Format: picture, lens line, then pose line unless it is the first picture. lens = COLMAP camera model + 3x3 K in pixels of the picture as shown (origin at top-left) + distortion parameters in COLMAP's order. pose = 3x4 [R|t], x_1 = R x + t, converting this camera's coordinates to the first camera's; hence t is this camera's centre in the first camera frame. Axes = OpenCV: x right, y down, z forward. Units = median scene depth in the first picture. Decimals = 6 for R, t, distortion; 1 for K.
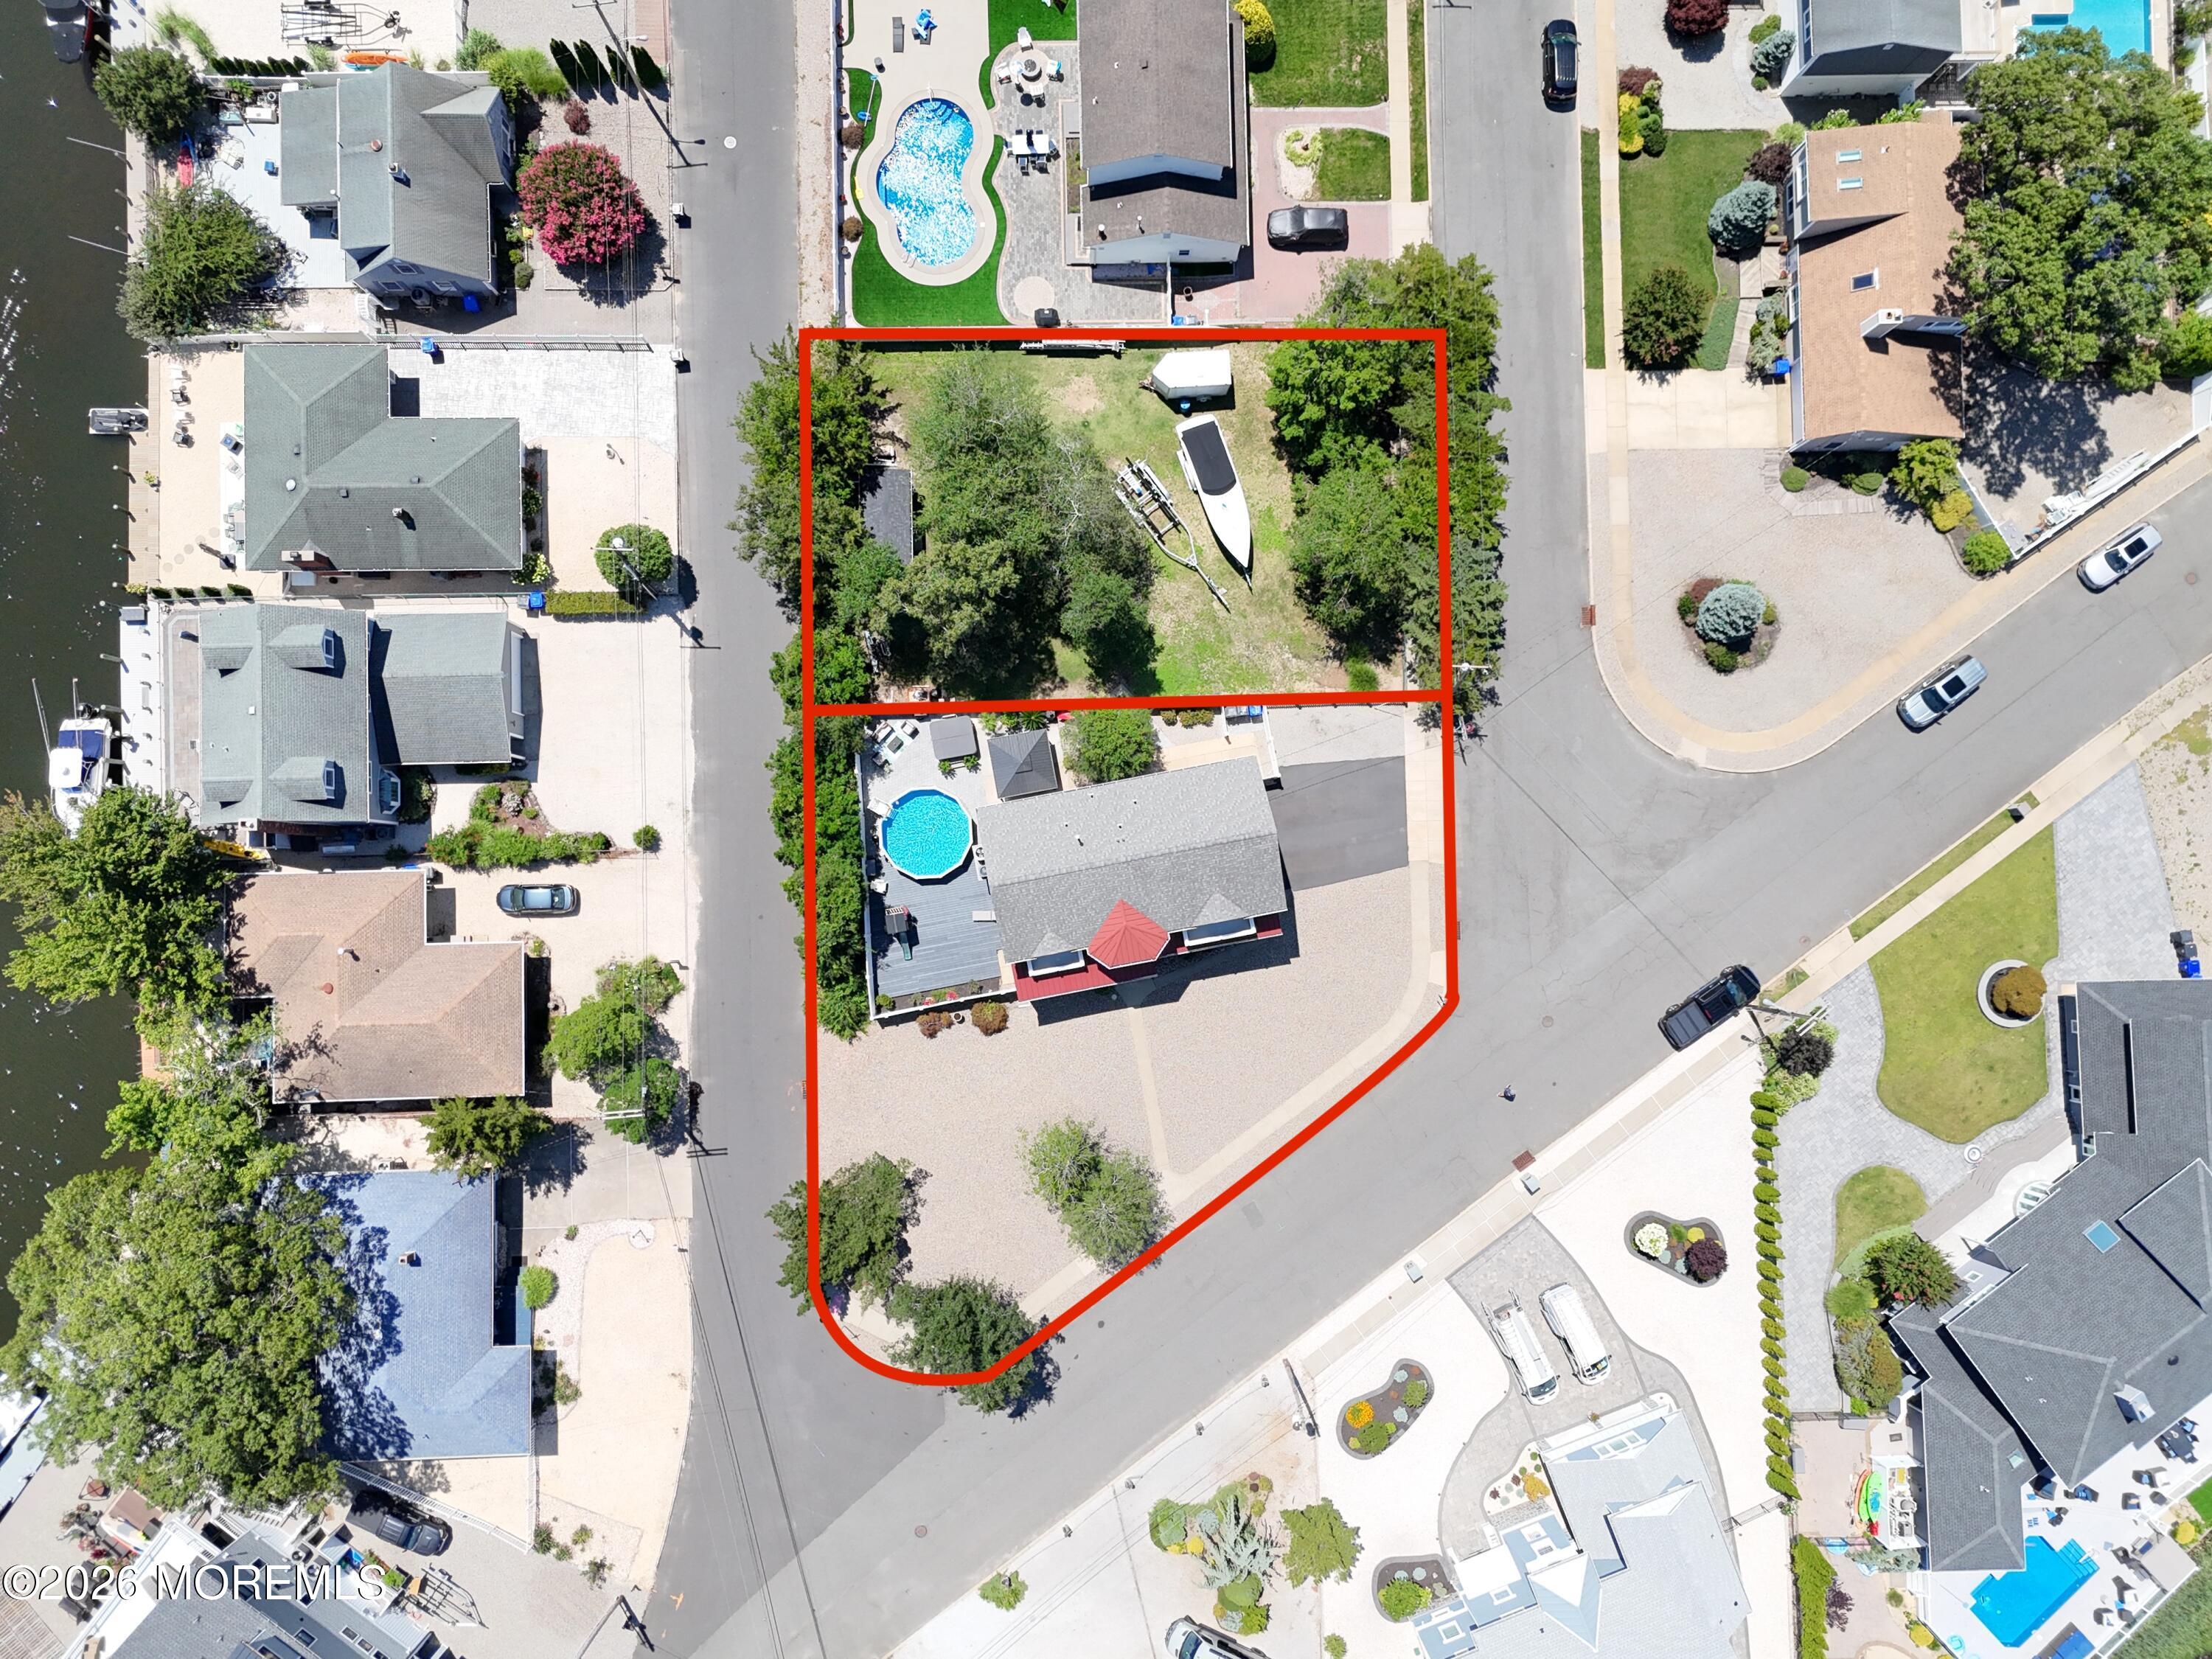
lens RADIAL K [[1621.3, 0, 1098.3], [0, 1621.3, 829.4], [0, 0, 1]] dist [0.070533, -0.066610]
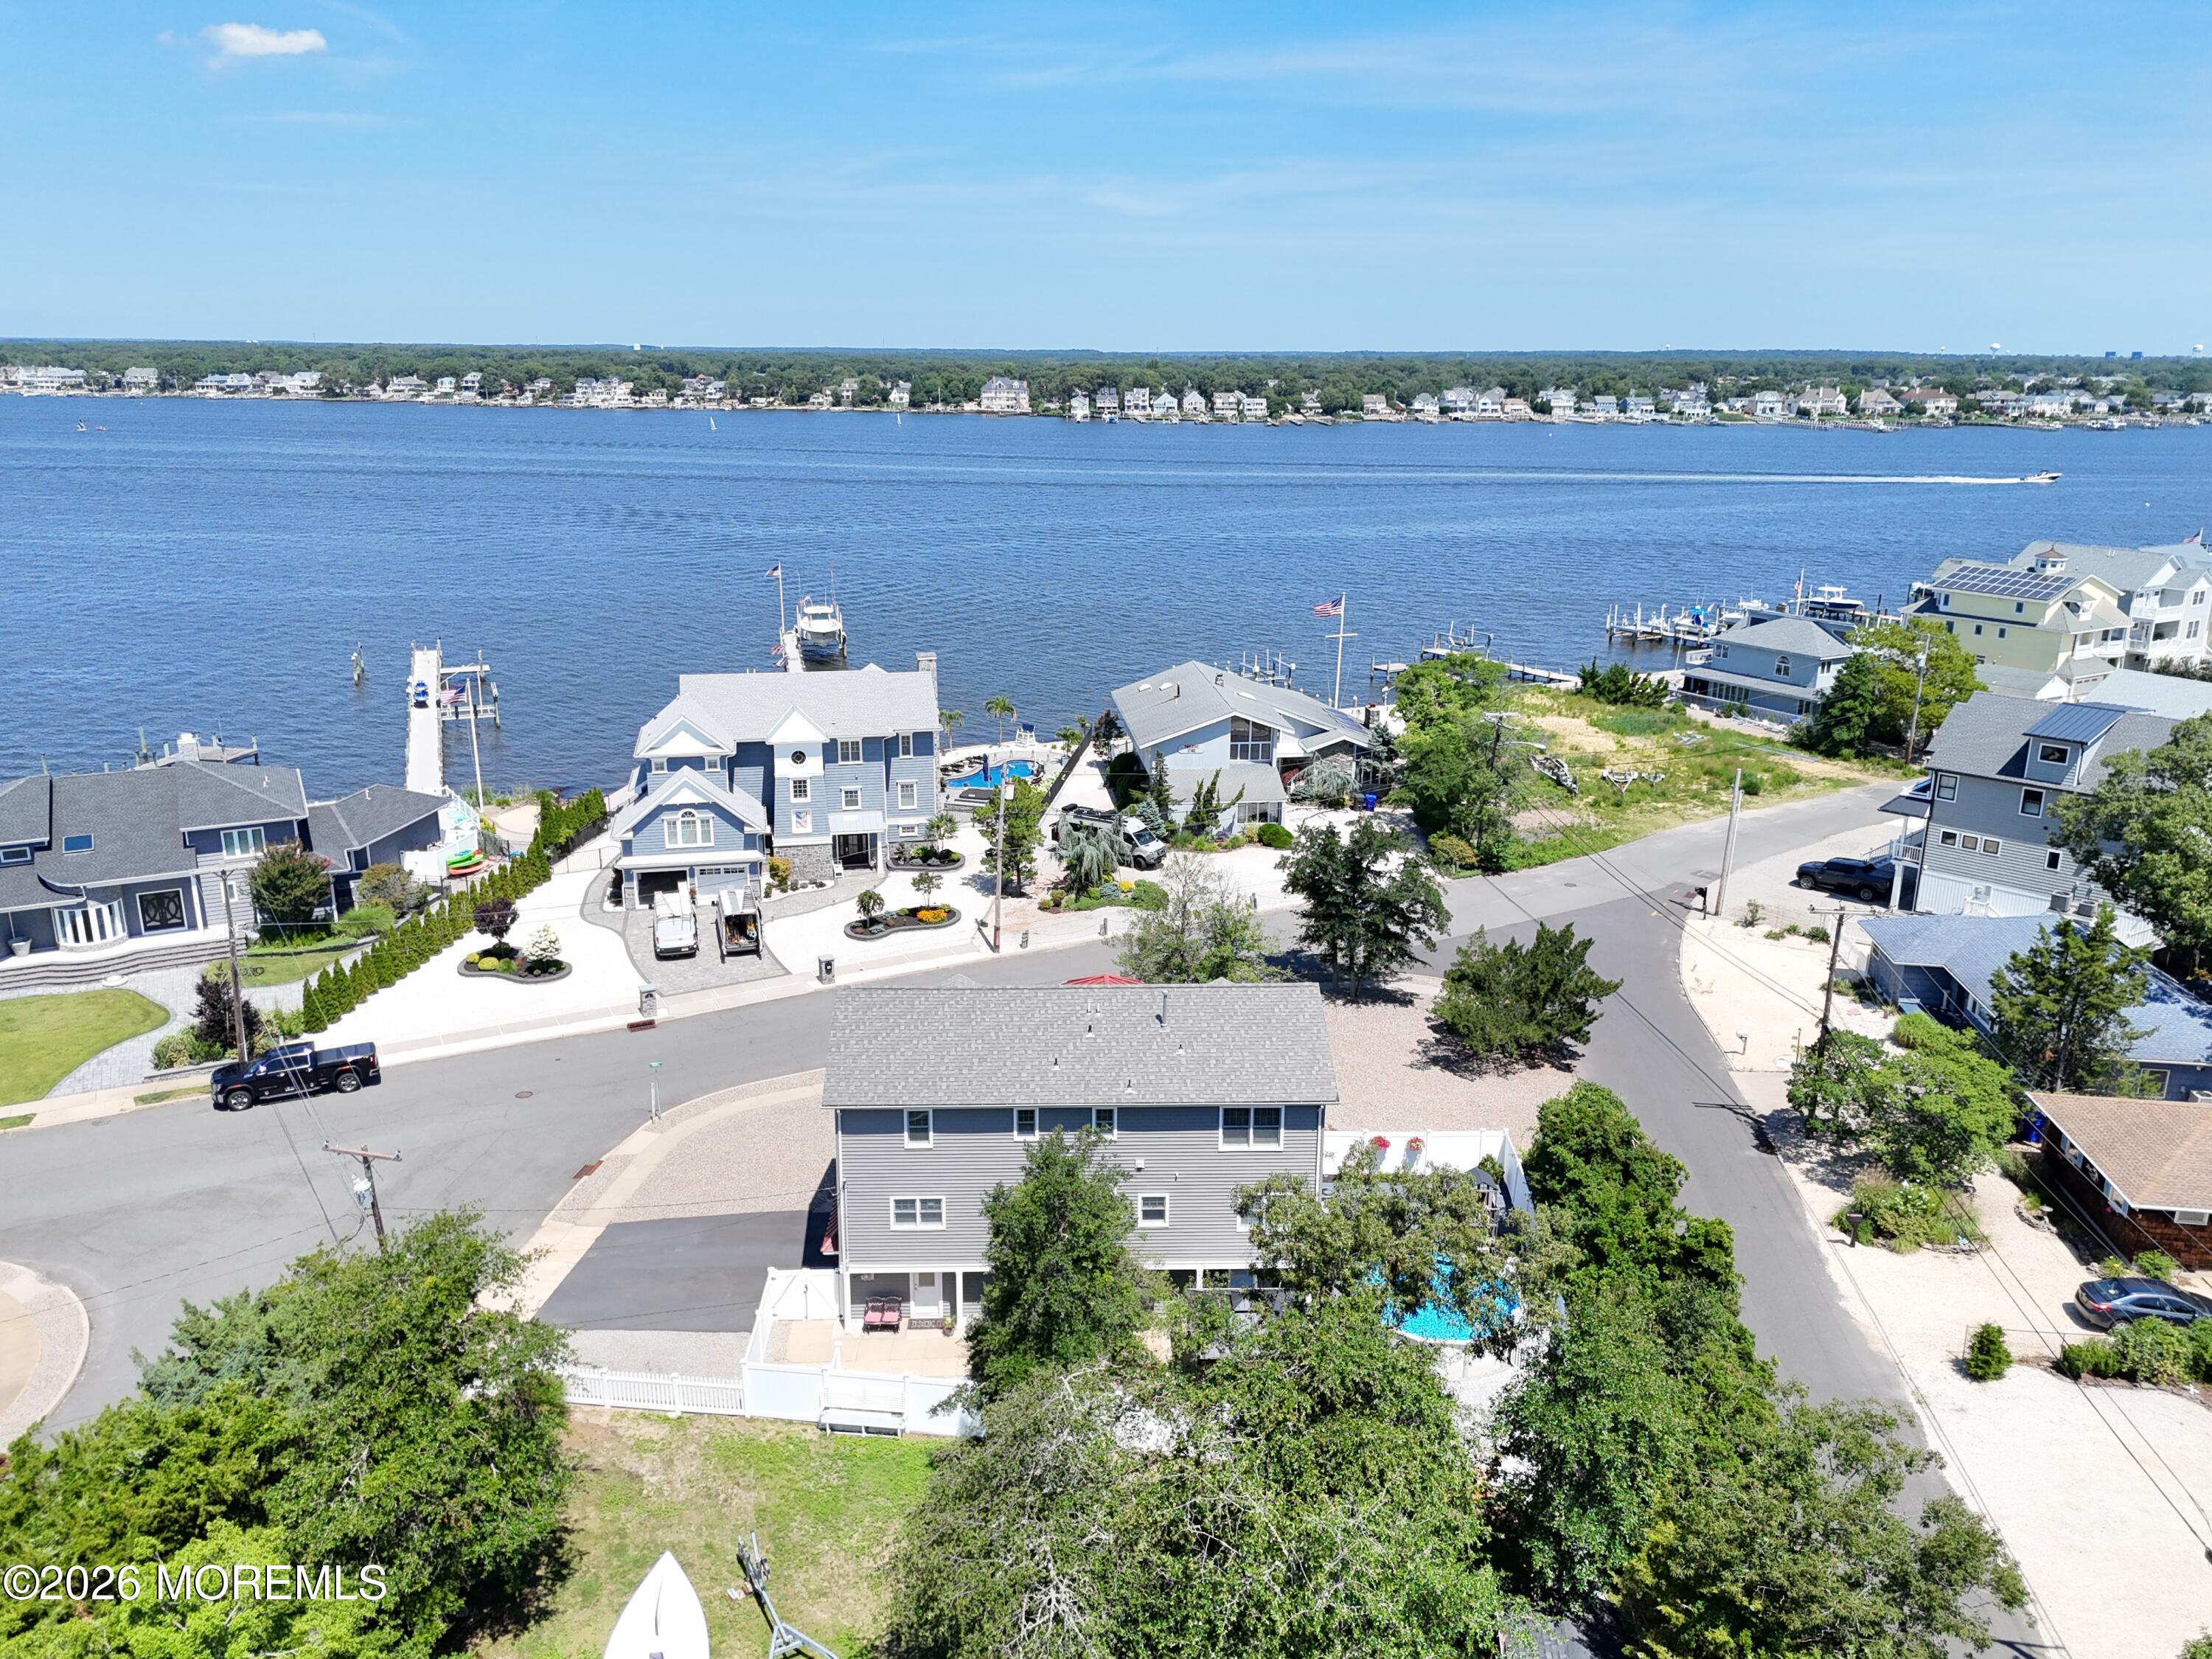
lens RADIAL K [[1621.3, 0, 1098.3], [0, 1621.3, 829.4], [0, 0, 1]] dist [0.070533, -0.066610]
pose [[-0.987271, -0.071855, 0.141887, -0.061028], [0.154733, -0.227651, 0.961370, -0.495067], [-0.036779, 0.971088, 0.235872, 0.713328]]
